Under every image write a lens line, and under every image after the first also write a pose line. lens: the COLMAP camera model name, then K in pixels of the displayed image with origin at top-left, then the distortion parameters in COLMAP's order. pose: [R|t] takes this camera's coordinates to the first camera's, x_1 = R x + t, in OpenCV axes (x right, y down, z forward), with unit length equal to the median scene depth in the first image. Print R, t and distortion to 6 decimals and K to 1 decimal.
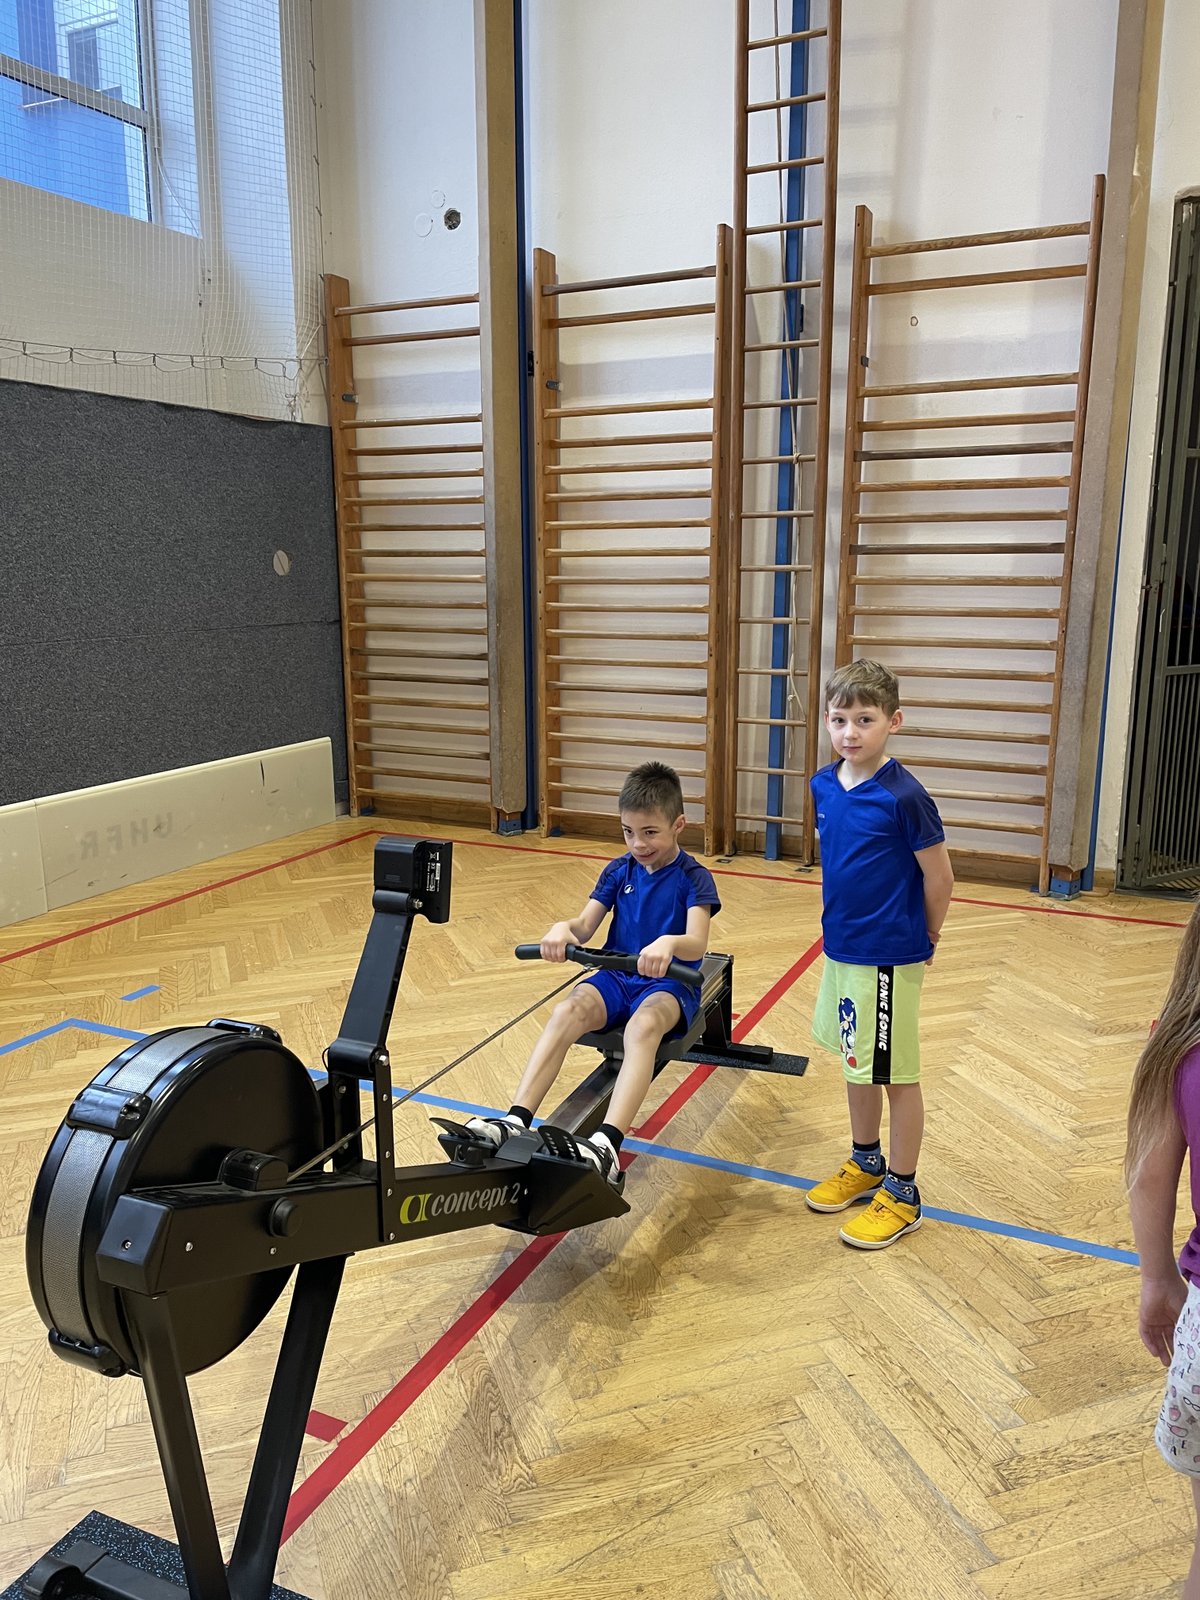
lens RADIAL K [[1201.0, 0, 604.1], [0, 1201.0, 788.5], [0, 0, 1]] dist [0.078678, -0.075302]
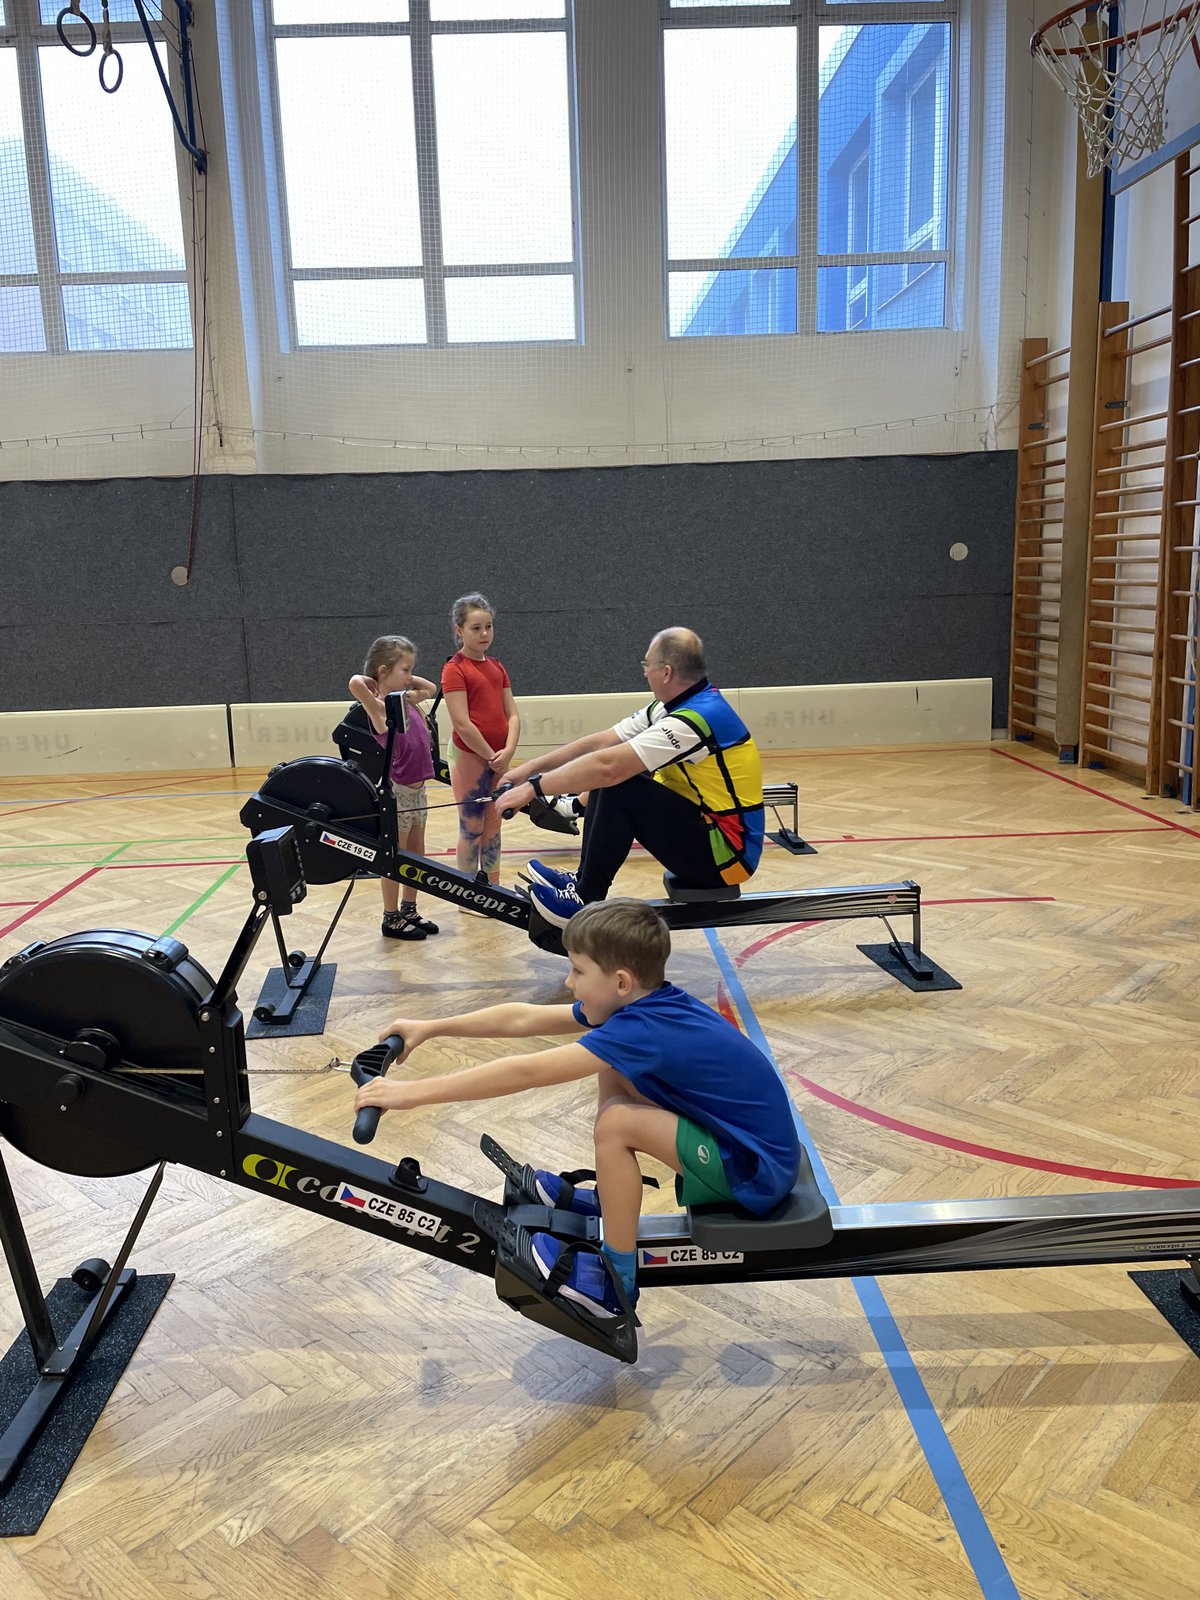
lens RADIAL K [[1201.0, 0, 592.9], [0, 1201.0, 797.5], [0, 0, 1]] dist [0.078678, -0.075302]
pose [[0.468680, 0.164927, -0.867835, 0.873014], [-0.135799, 0.984190, 0.113700, -0.004445], [0.872867, 0.064562, 0.483668, -0.058999]]
